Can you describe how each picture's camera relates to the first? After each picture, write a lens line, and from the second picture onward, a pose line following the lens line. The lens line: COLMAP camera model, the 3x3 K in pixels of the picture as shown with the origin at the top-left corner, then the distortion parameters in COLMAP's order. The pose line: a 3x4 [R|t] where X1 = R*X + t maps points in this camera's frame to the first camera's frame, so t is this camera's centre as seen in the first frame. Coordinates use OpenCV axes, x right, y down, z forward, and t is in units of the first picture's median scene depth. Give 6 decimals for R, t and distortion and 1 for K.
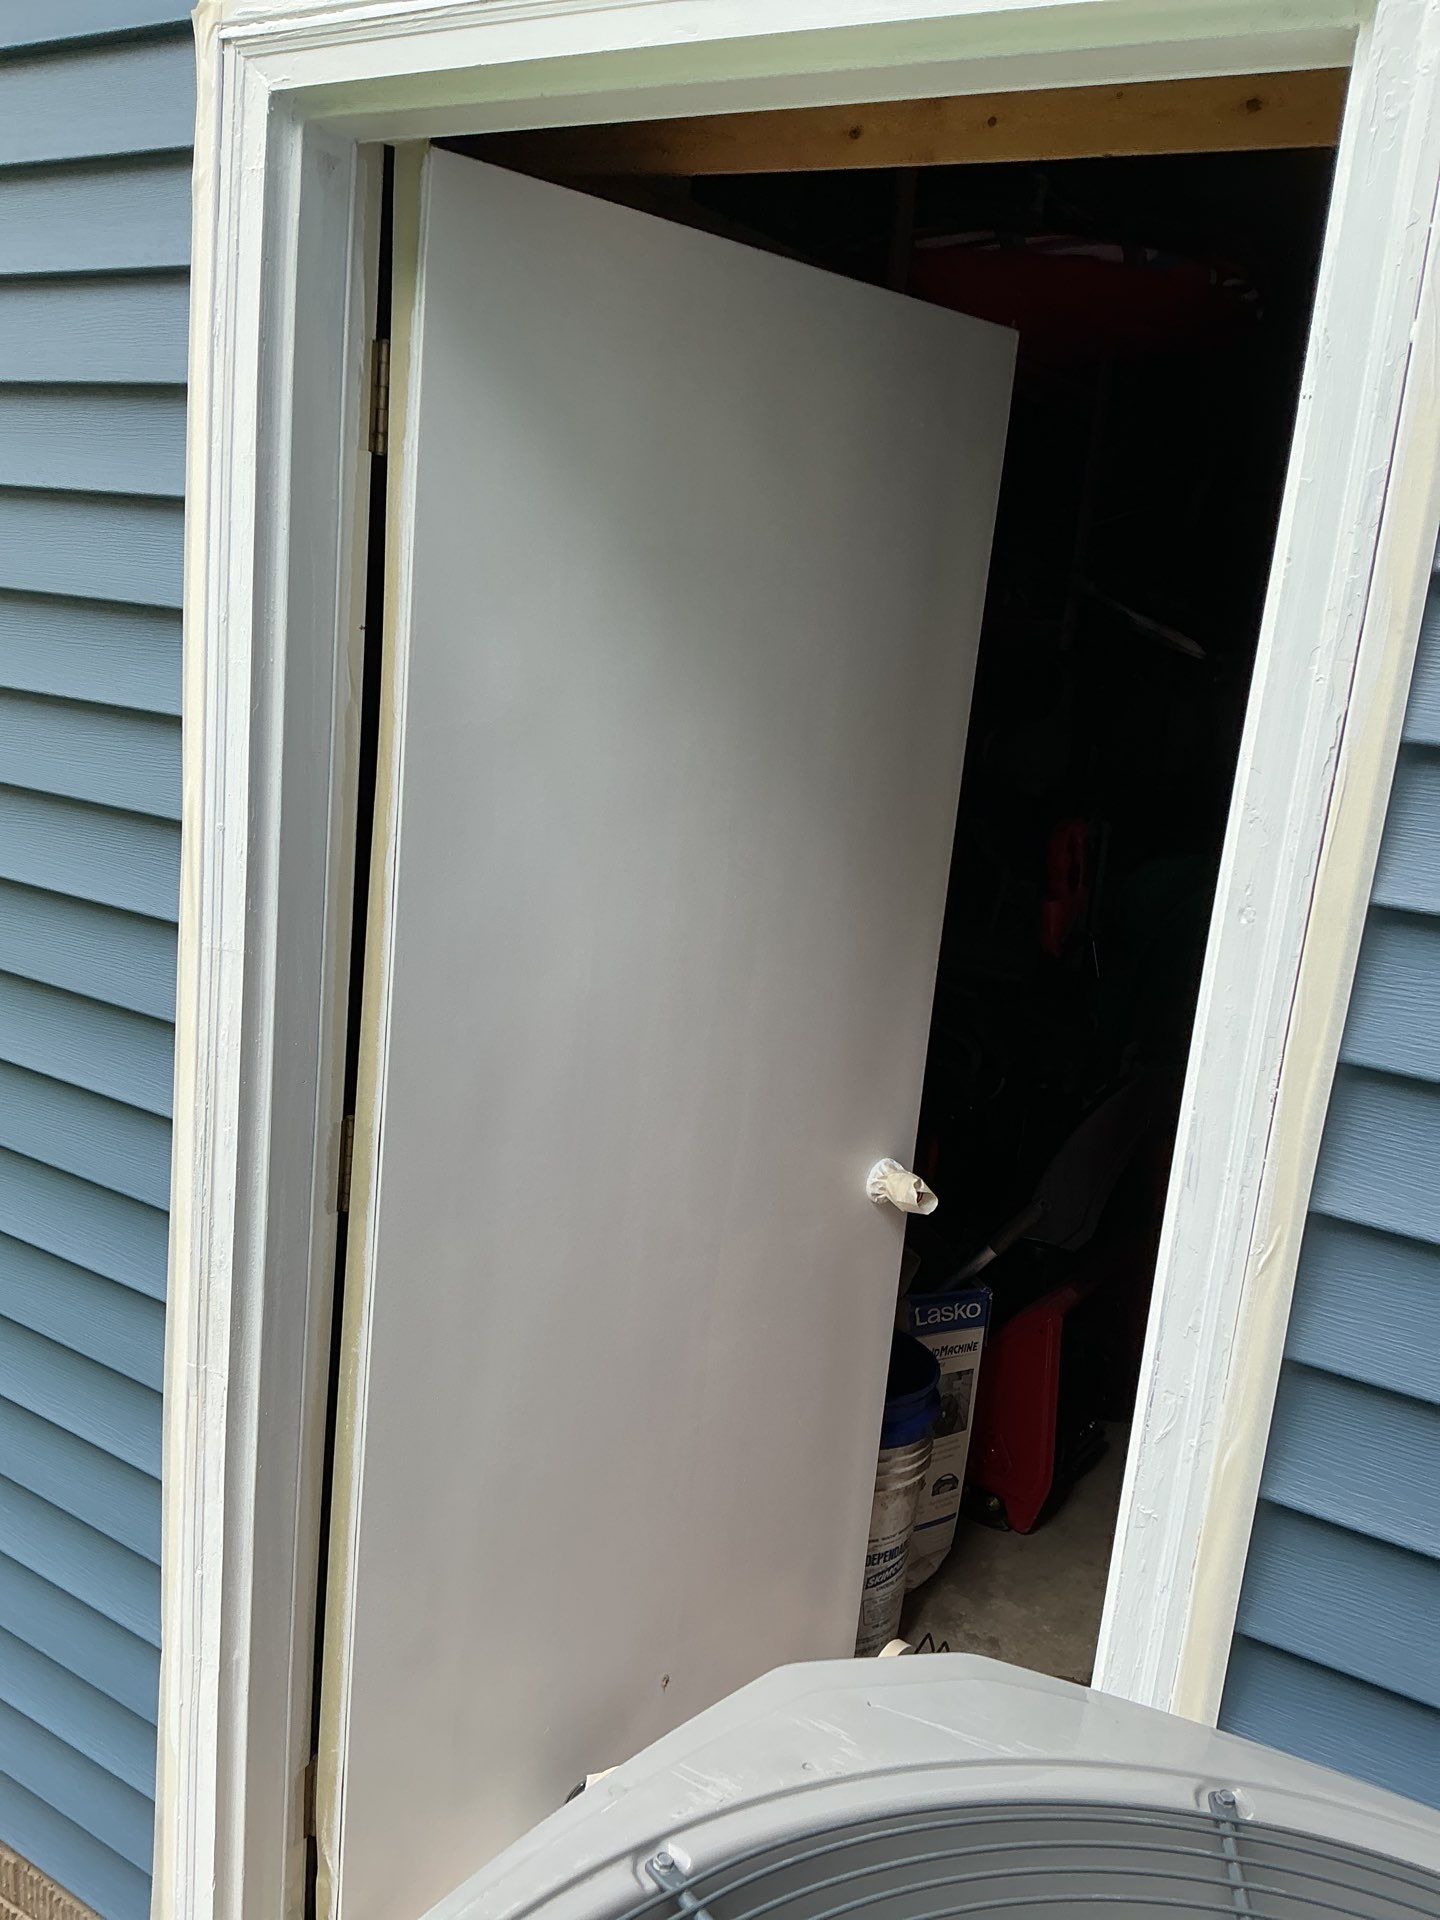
lens RADIAL K [[1839.6, 0, 711.2], [0, 1839.6, 951.2], [0, 0, 1]] dist [0.260909, -0.676567]
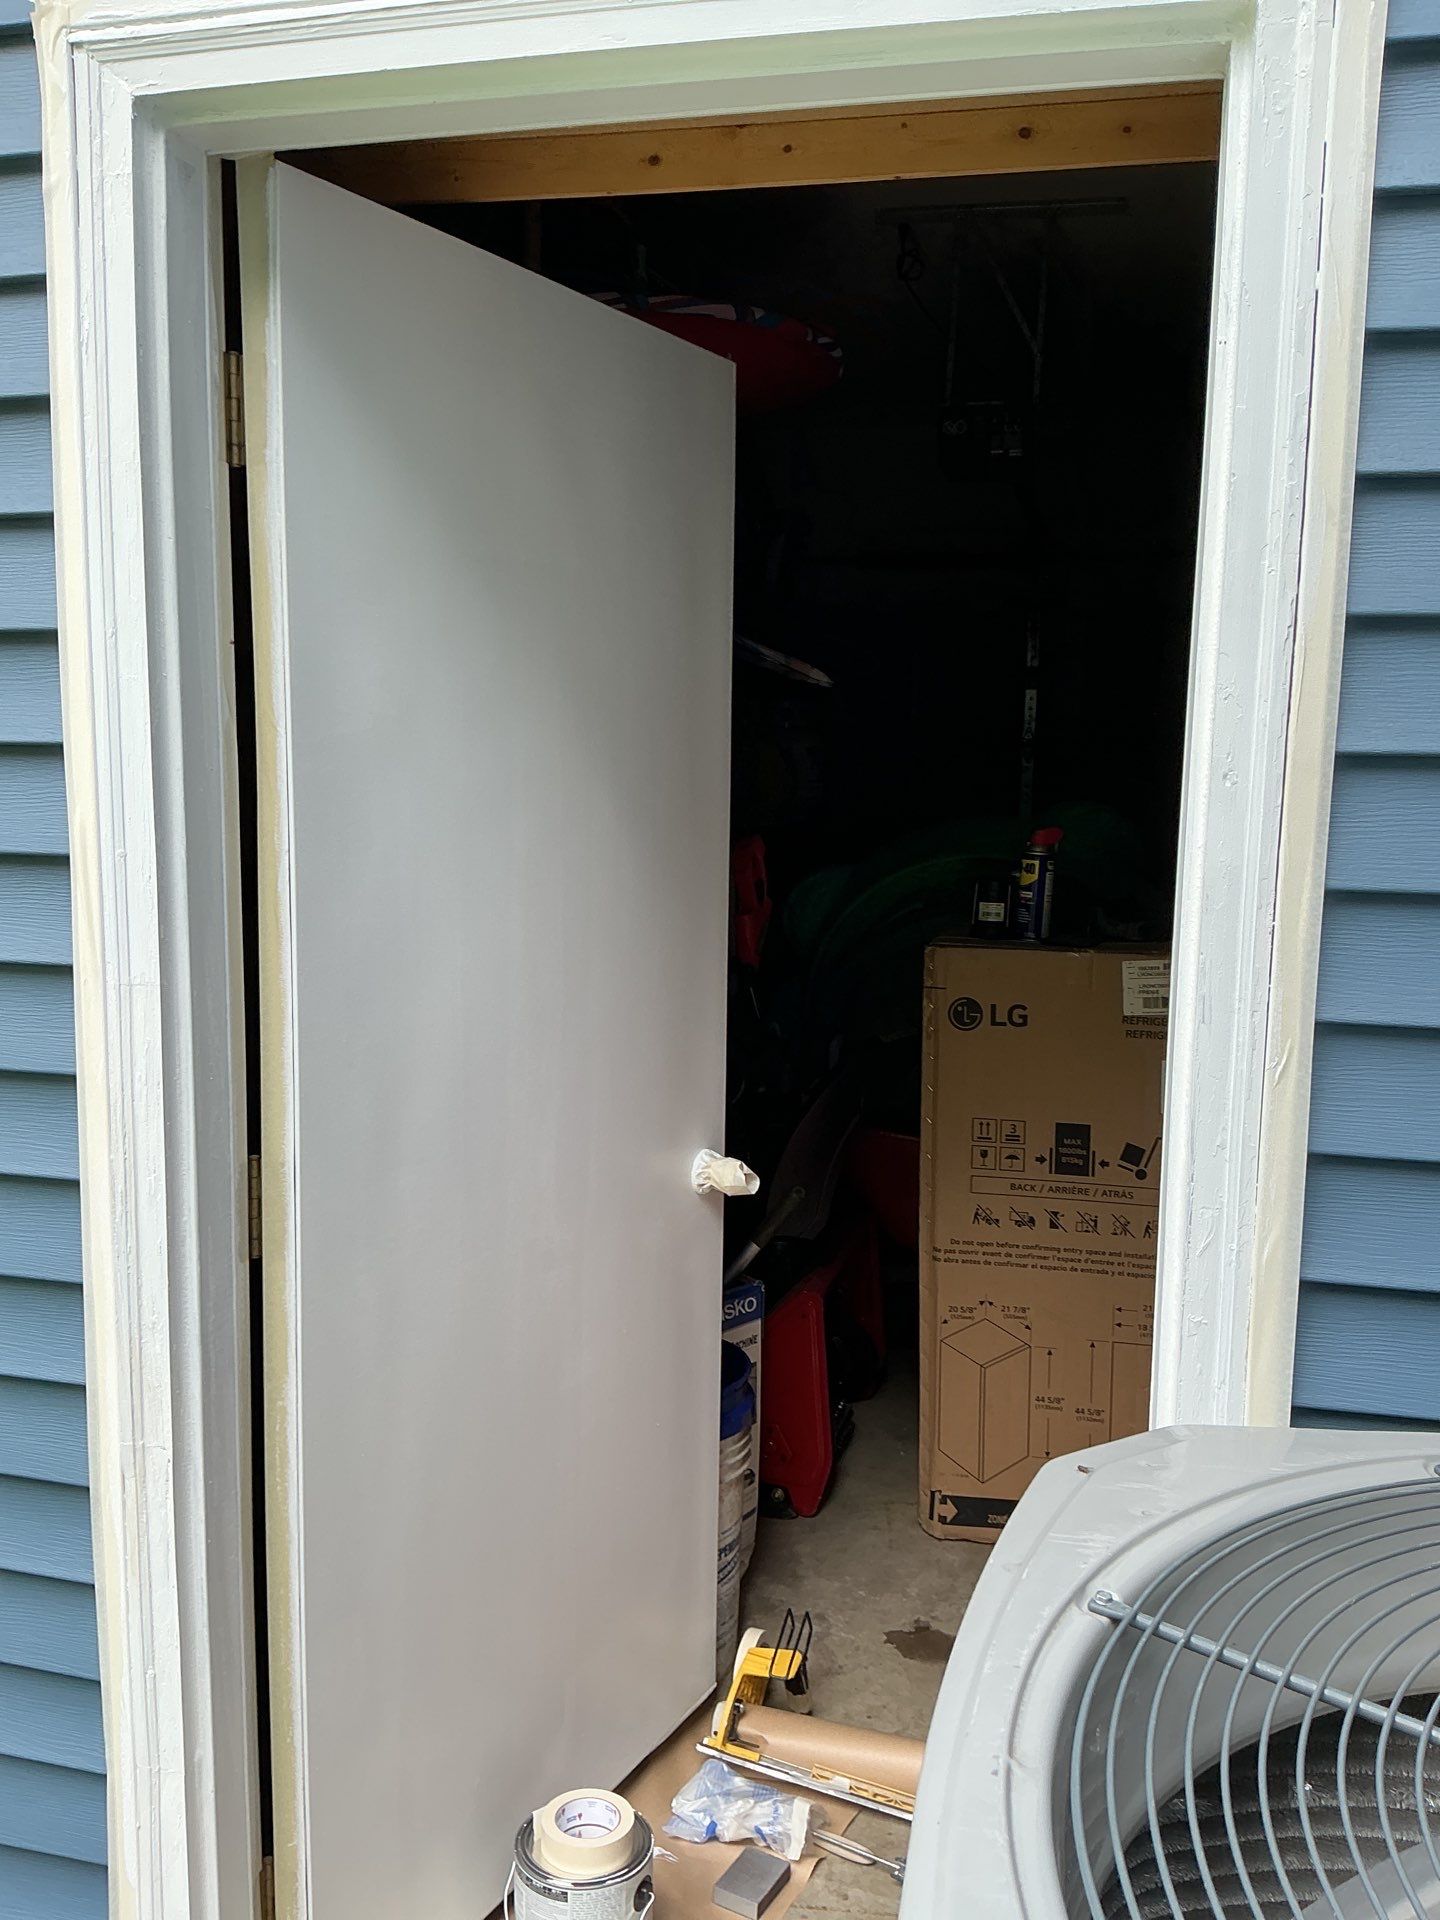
lens RADIAL K [[1889.9, 0, 720.0], [0, 1889.9, 960.0], [0, 0, 1]] dist [0.204608, -0.475362]
pose [[0.933112, -0.118627, 0.339456, -0.315509], [0.142775, 0.988640, -0.046974, 0.075532], [-0.330027, 0.092298, 0.939448, -0.008949]]
